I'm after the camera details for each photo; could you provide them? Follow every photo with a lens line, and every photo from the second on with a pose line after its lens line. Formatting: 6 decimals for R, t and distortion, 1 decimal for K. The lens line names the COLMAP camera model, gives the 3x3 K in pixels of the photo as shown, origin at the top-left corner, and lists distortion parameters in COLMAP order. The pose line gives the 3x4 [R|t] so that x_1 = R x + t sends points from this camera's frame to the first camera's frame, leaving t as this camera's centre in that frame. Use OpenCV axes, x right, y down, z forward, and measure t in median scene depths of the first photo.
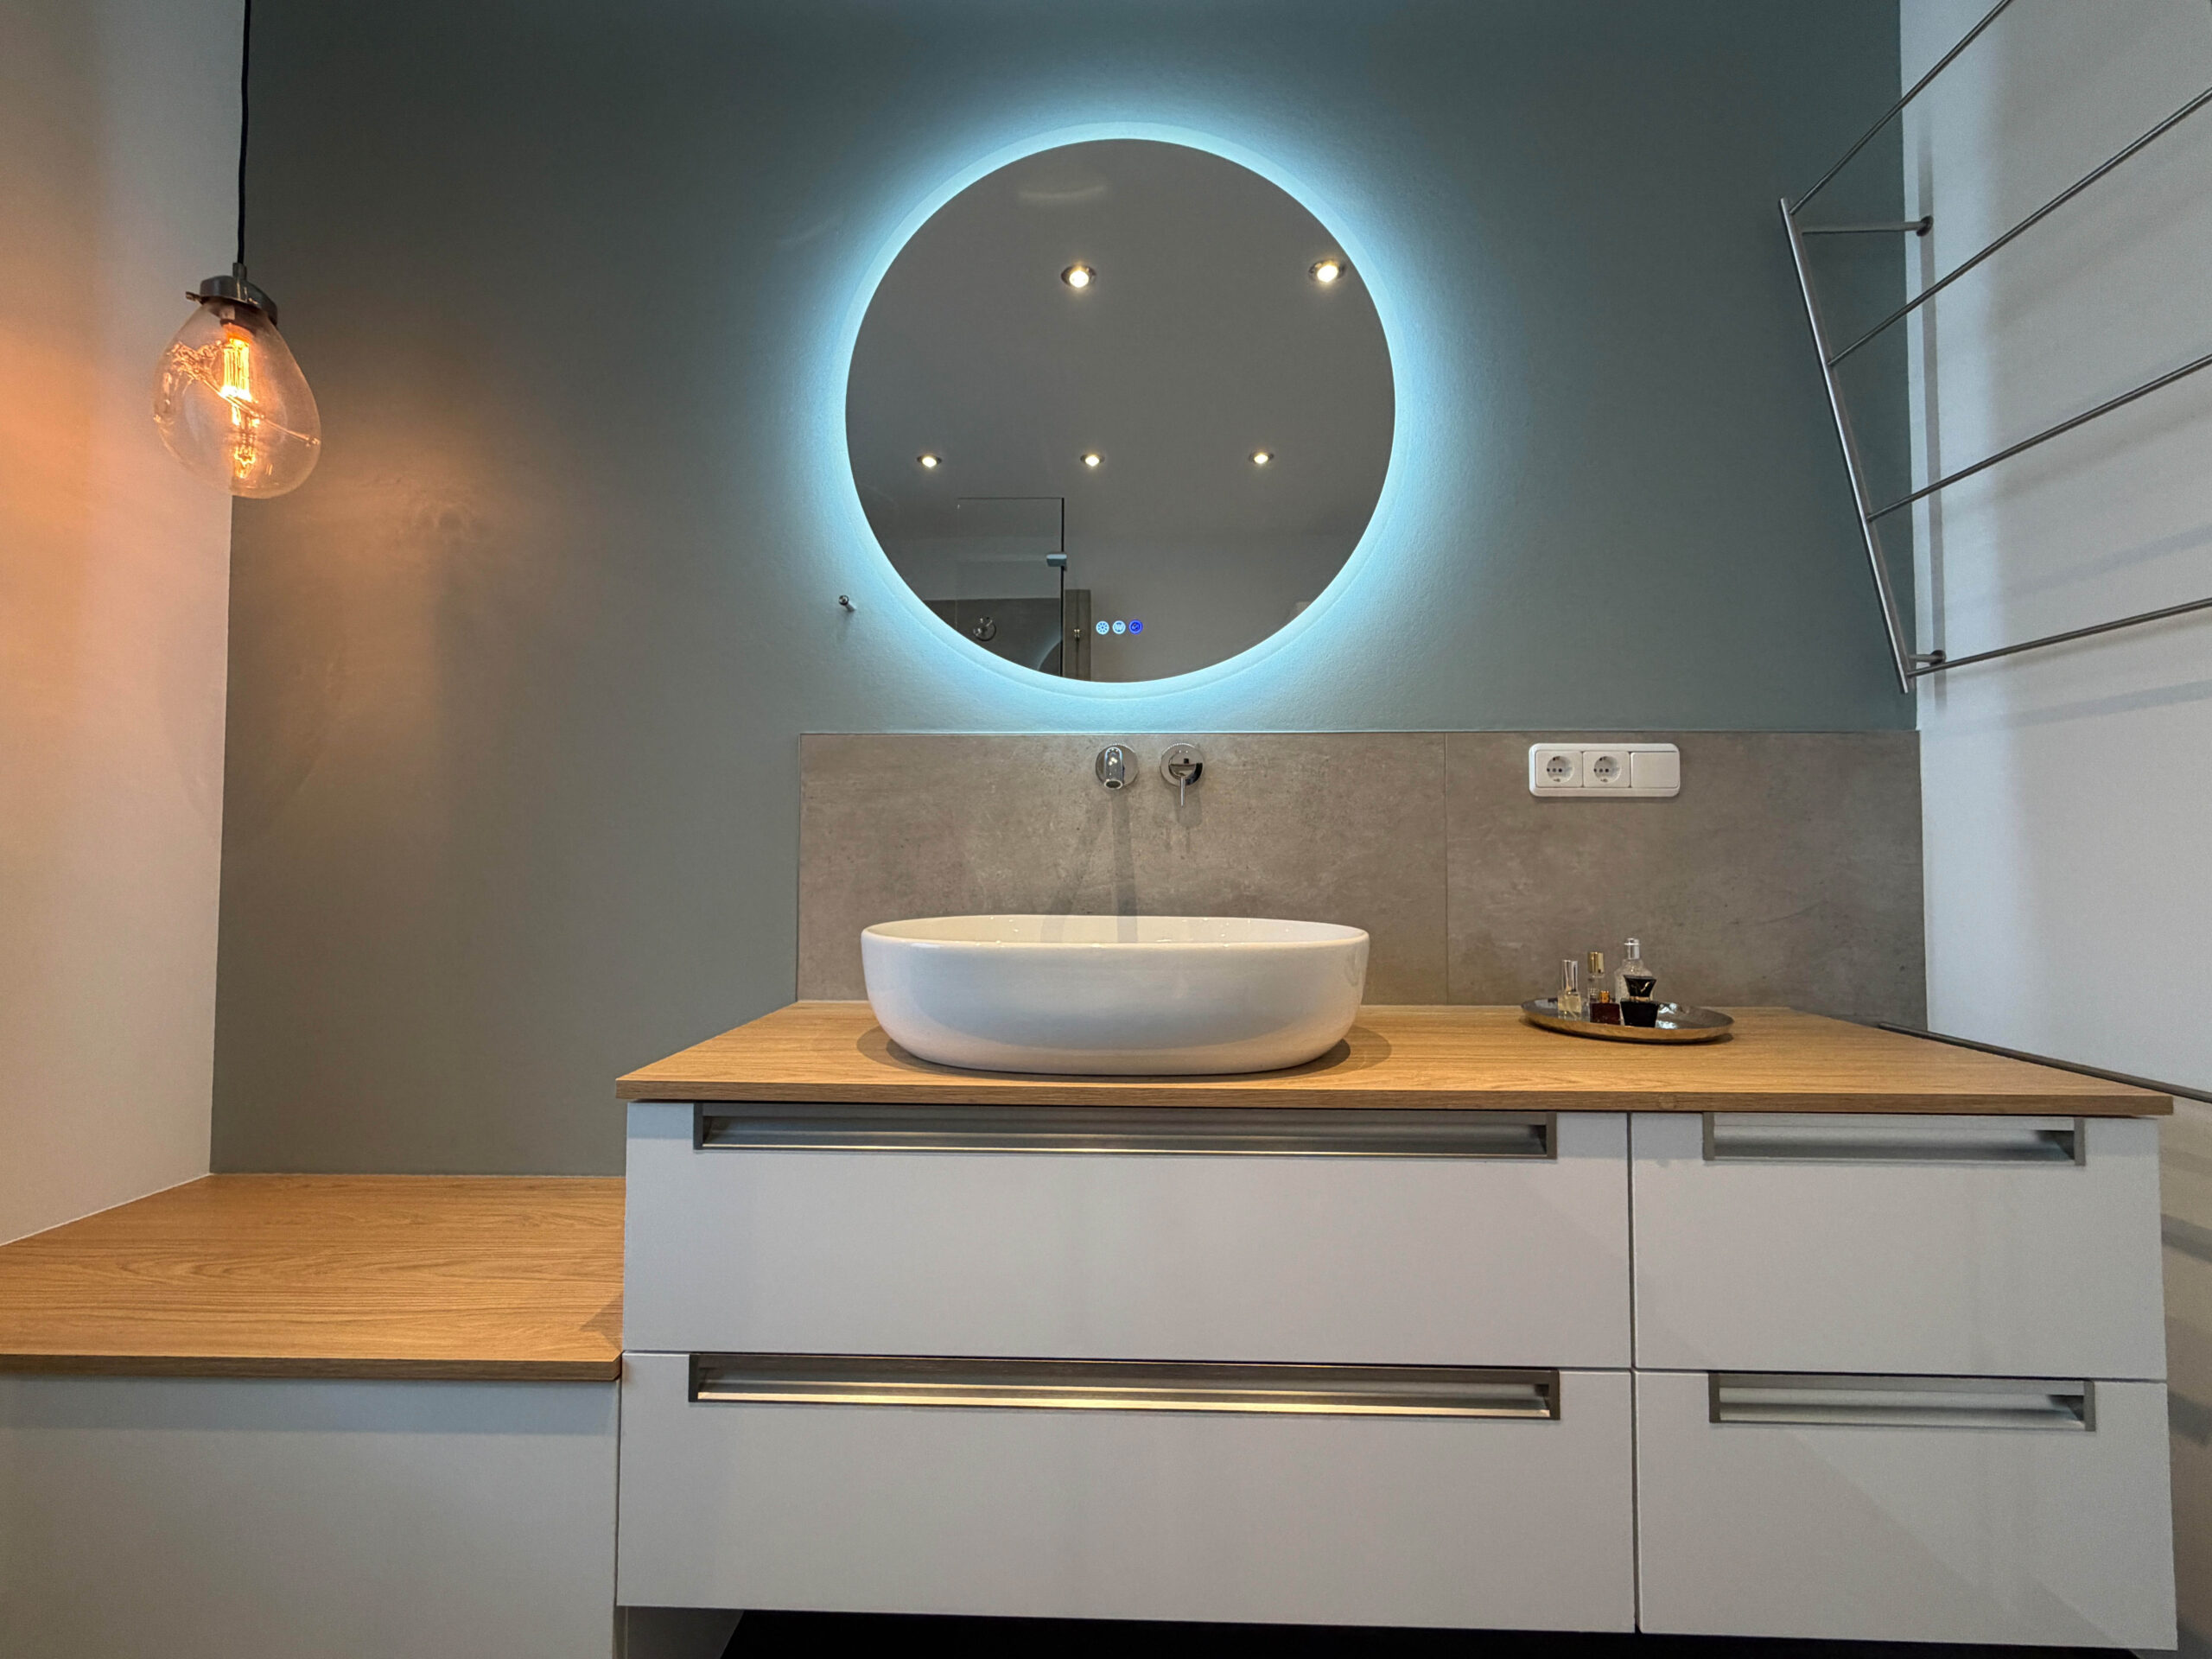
lens RADIAL K [[886.7, 0, 1106.0], [0, 886.7, 829.5], [0, 0, 1]] dist [0.003018, 0.000154]
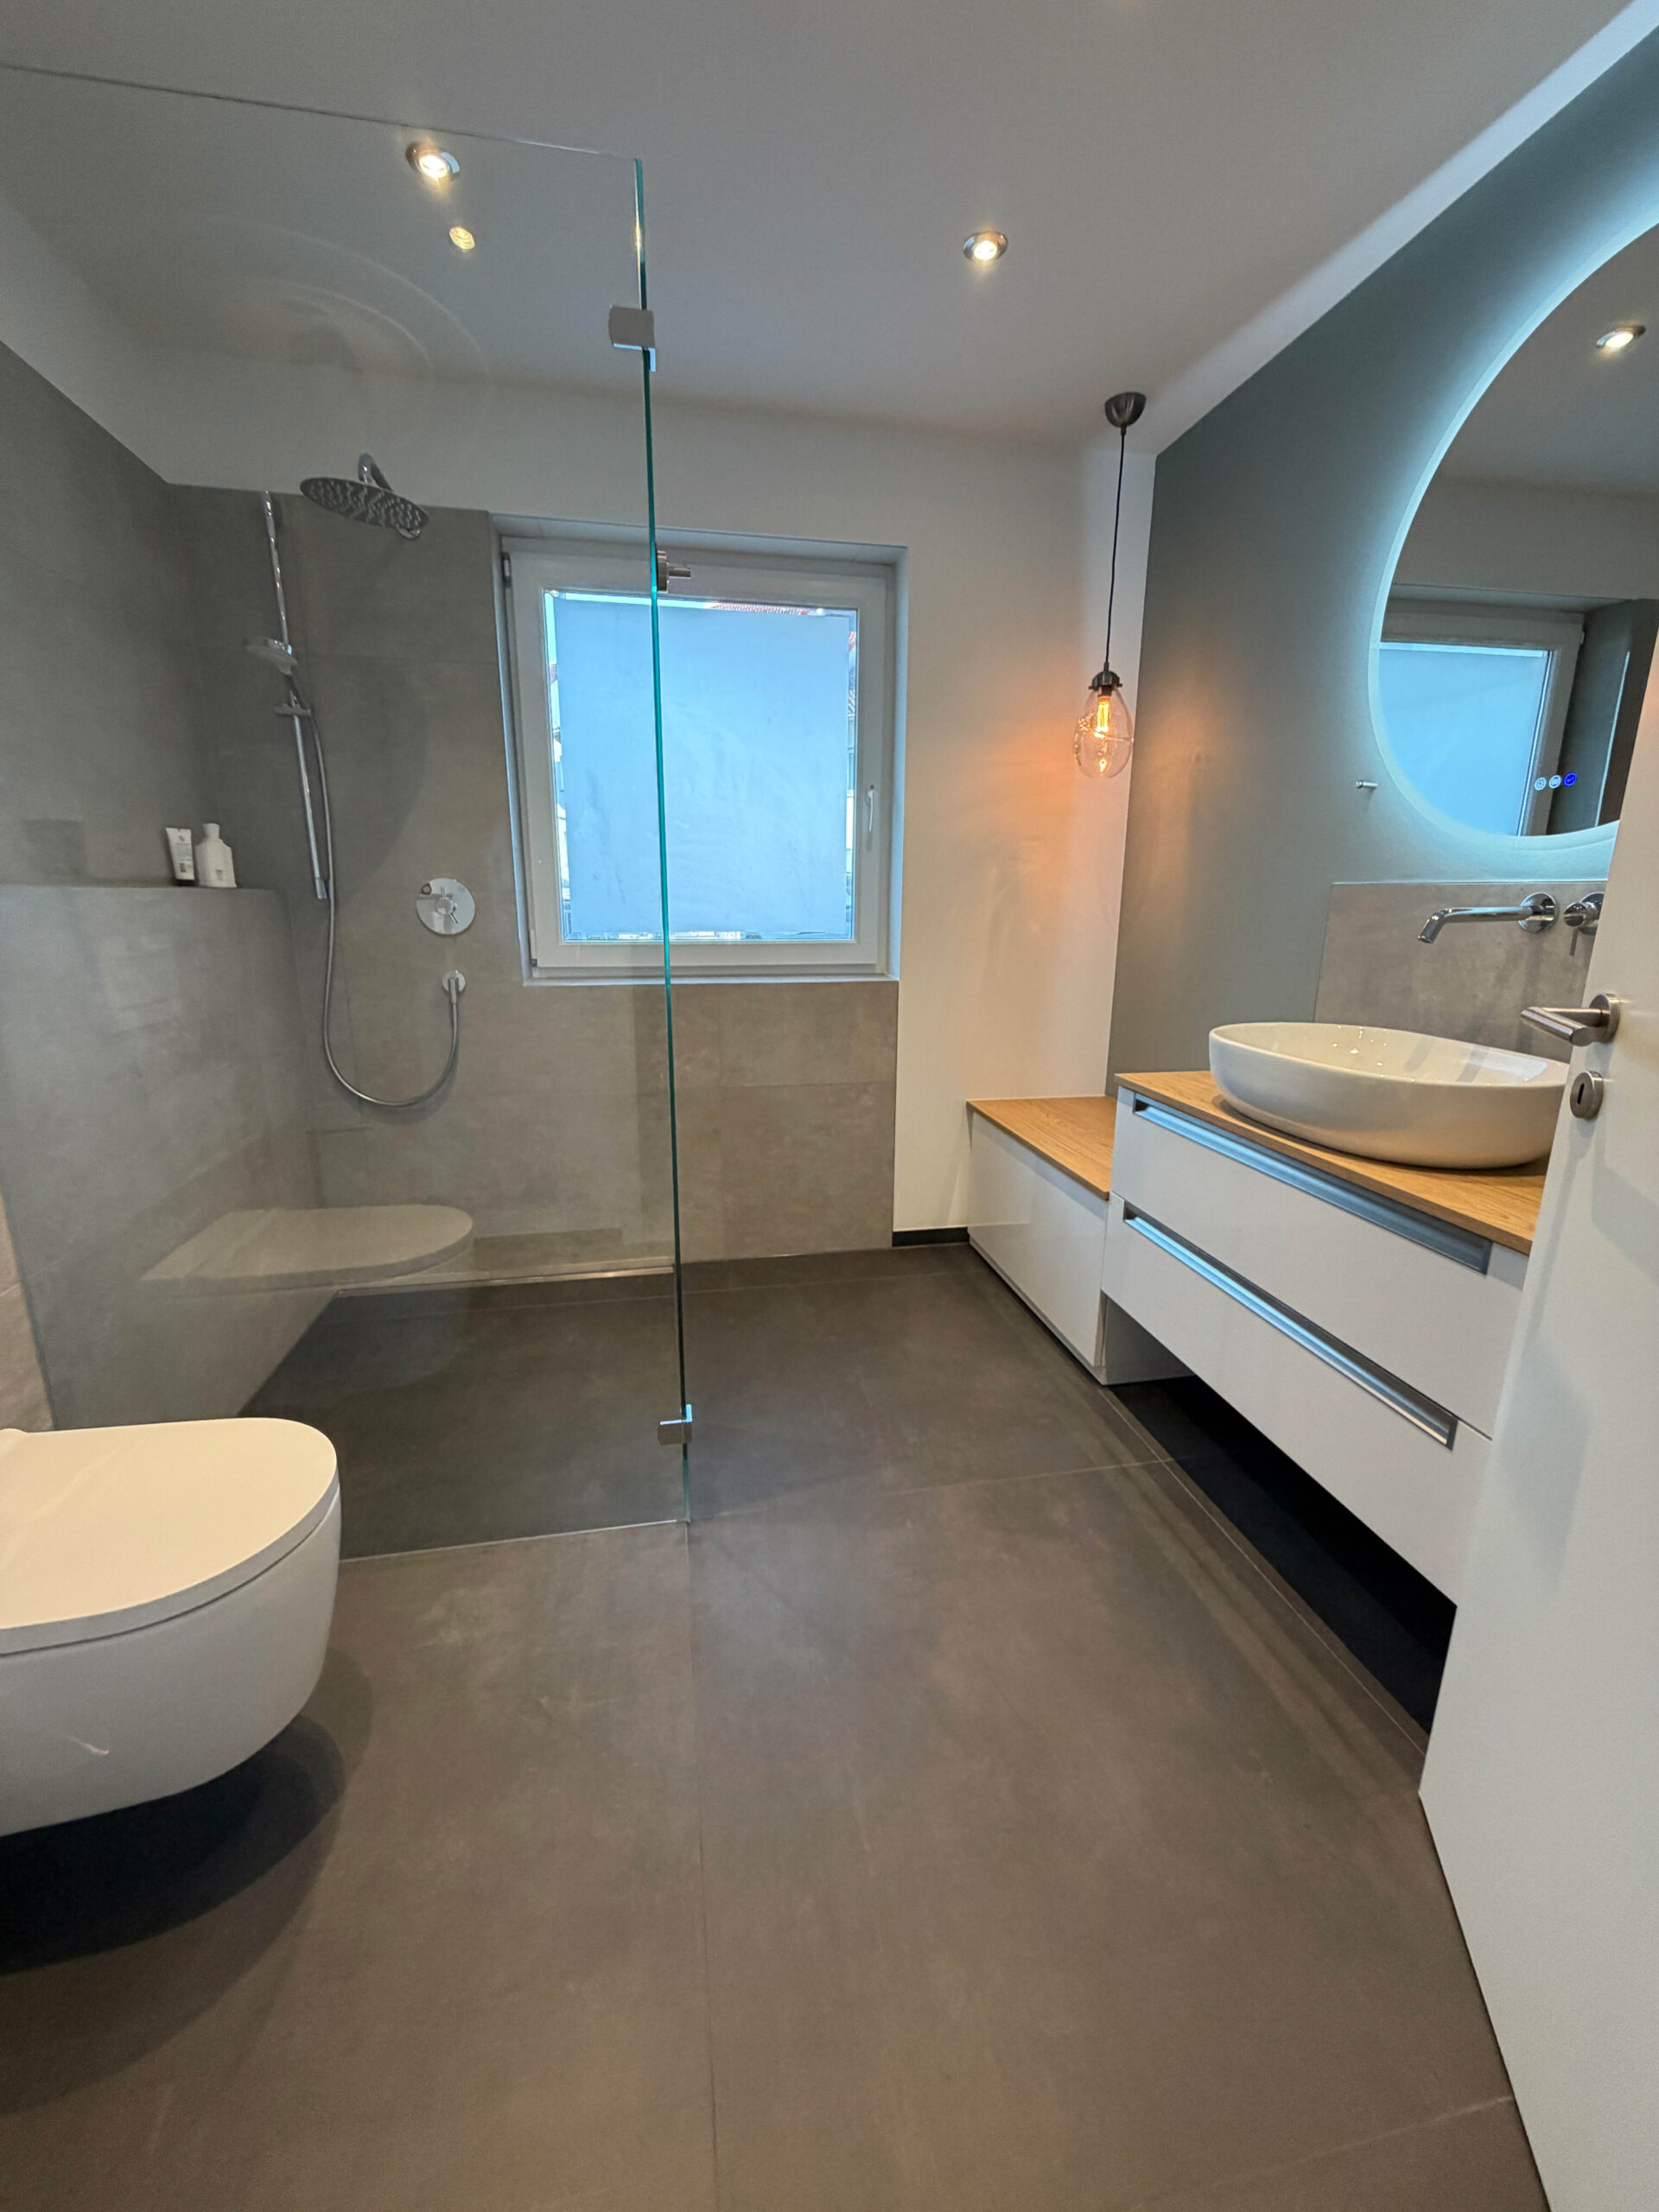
lens RADIAL K [[886.7, 0, 829.5], [0, 886.7, 1106.0], [0, 0, 1]] dist [0.003018, 0.000154]
pose [[0.216742, 0.227127, -0.949440, 0.928521], [0.026340, 0.970844, 0.238260, -0.124938], [0.975873, -0.076649, 0.204440, -0.107470]]
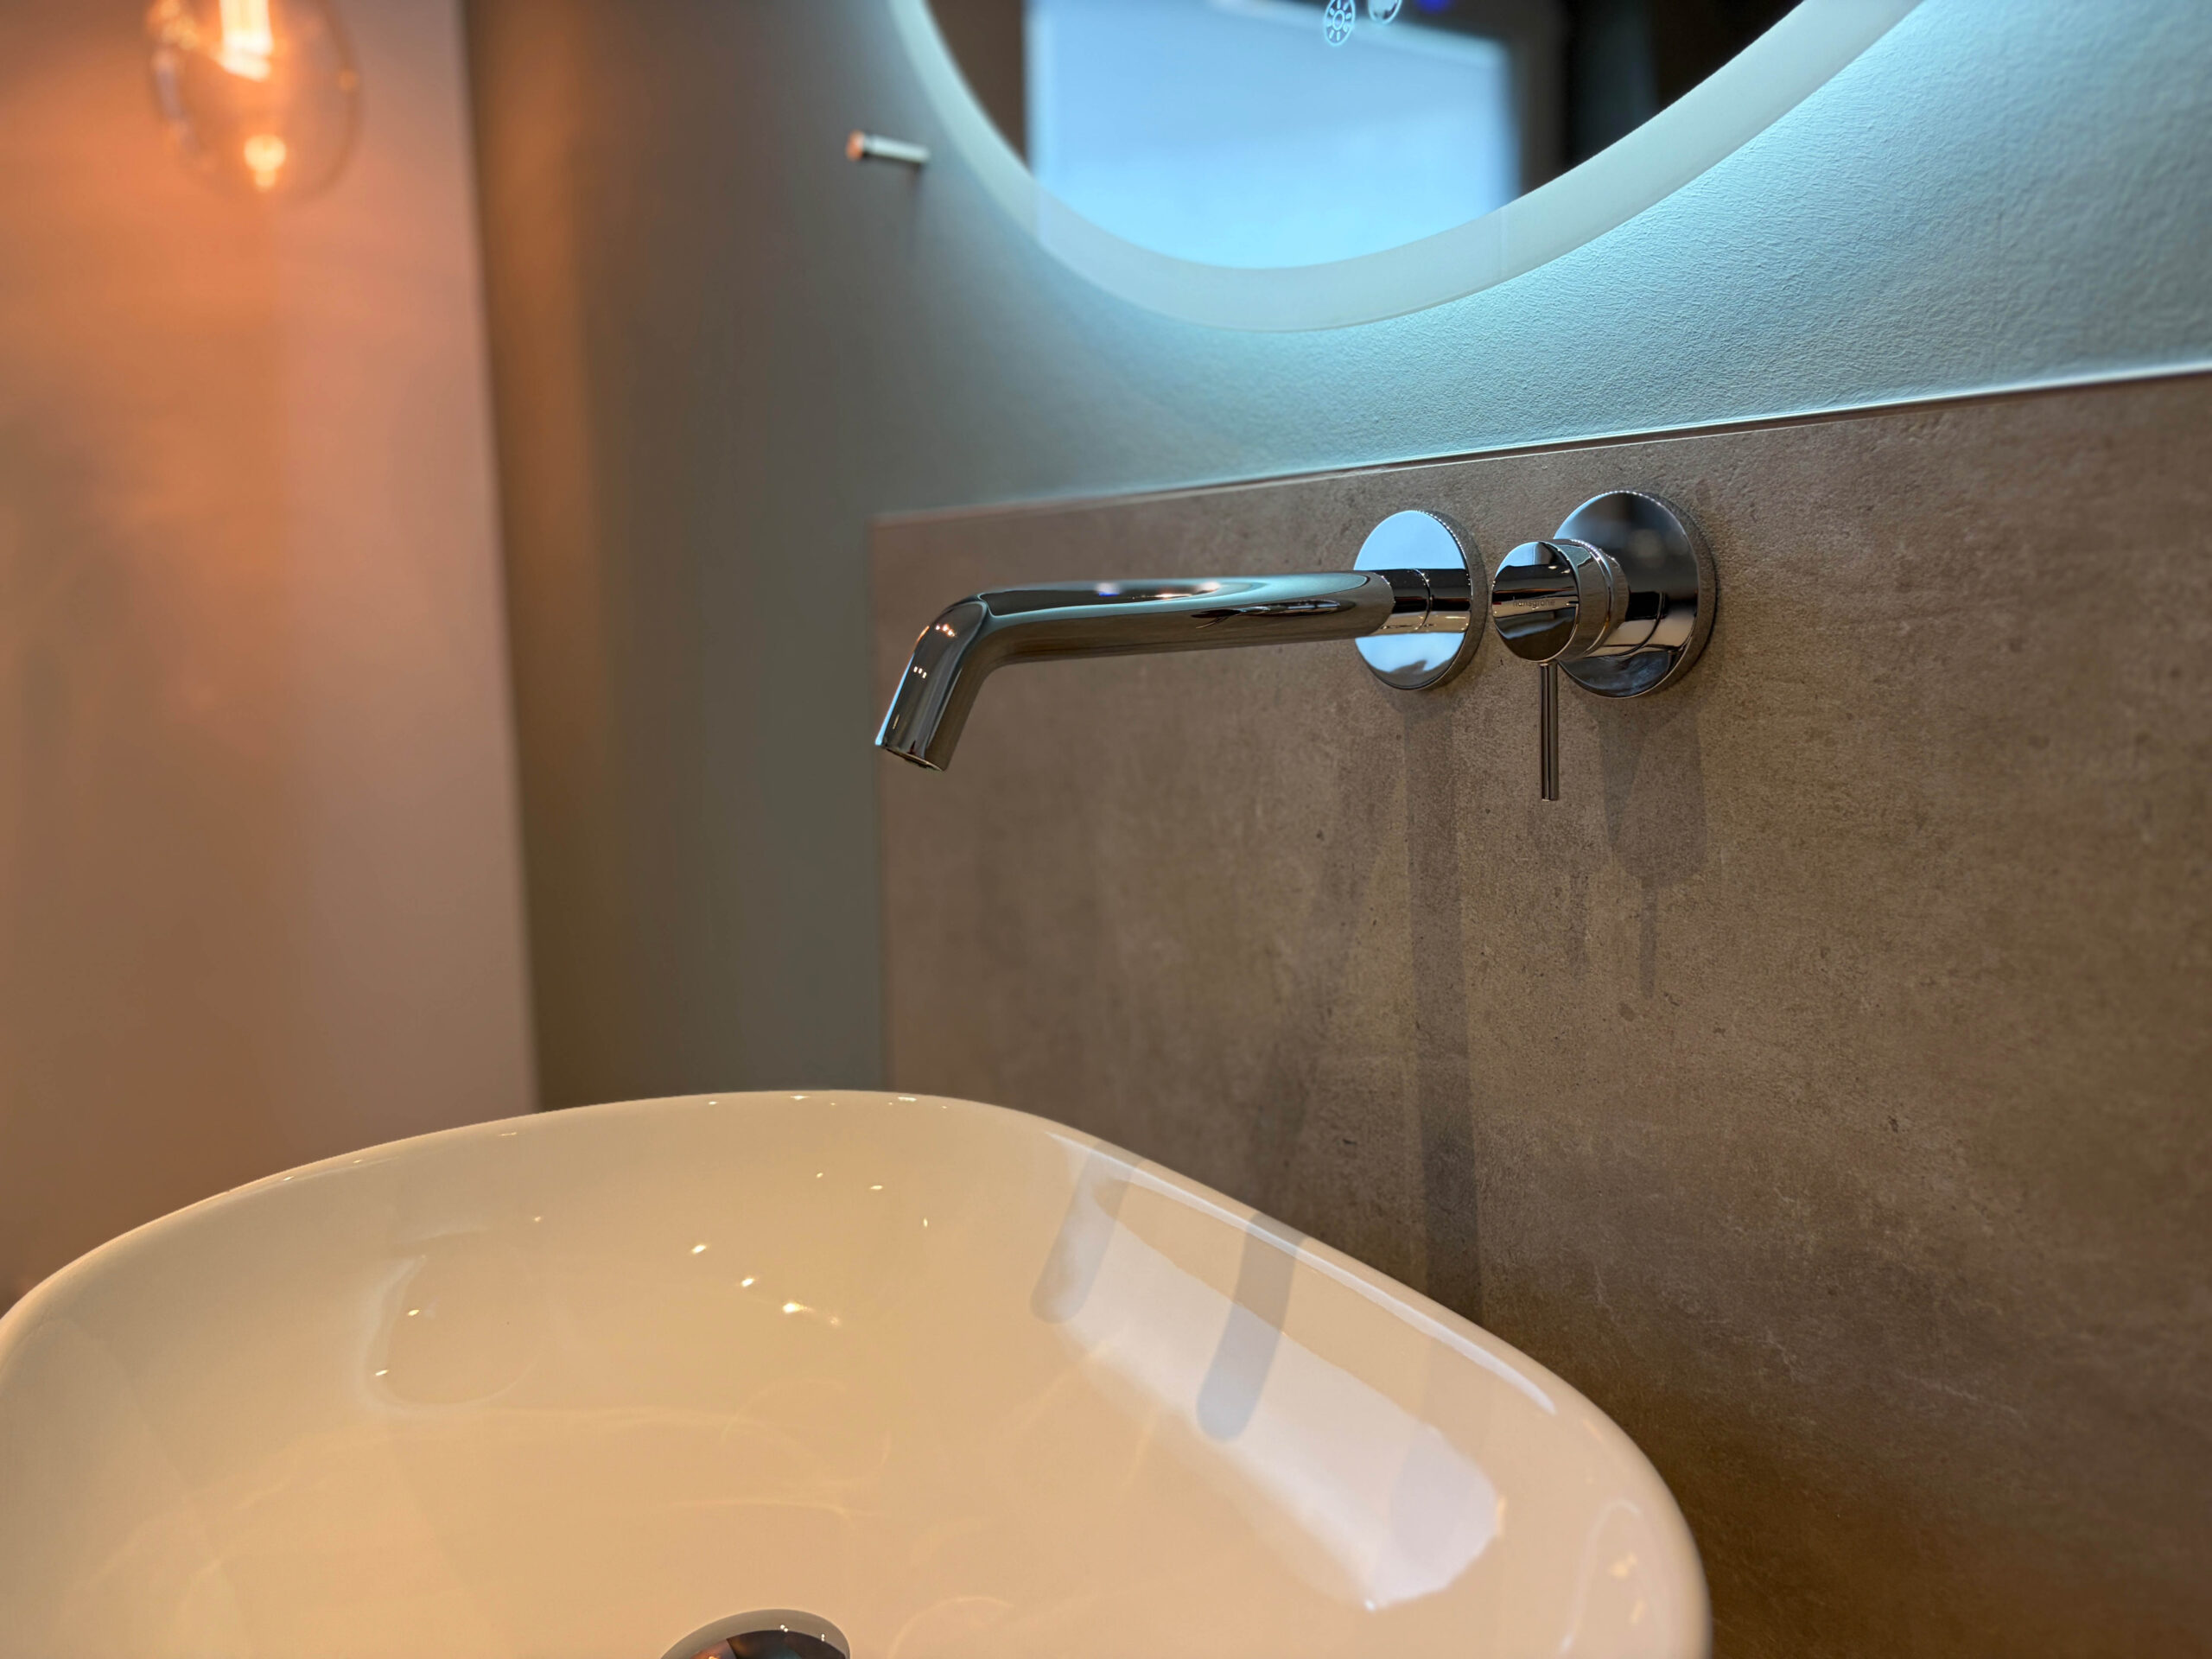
lens RADIAL K [[1694.4, 0, 1106.0], [0, 1694.4, 829.5], [0, 0, 1]] dist [0.082351, -0.112334]
pose [[0.559584, 0.097377, -0.823033, 0.361491], [0.043426, 0.988264, 0.146452, -0.081644], [0.827635, -0.117693, 0.548789, 0.660744]]
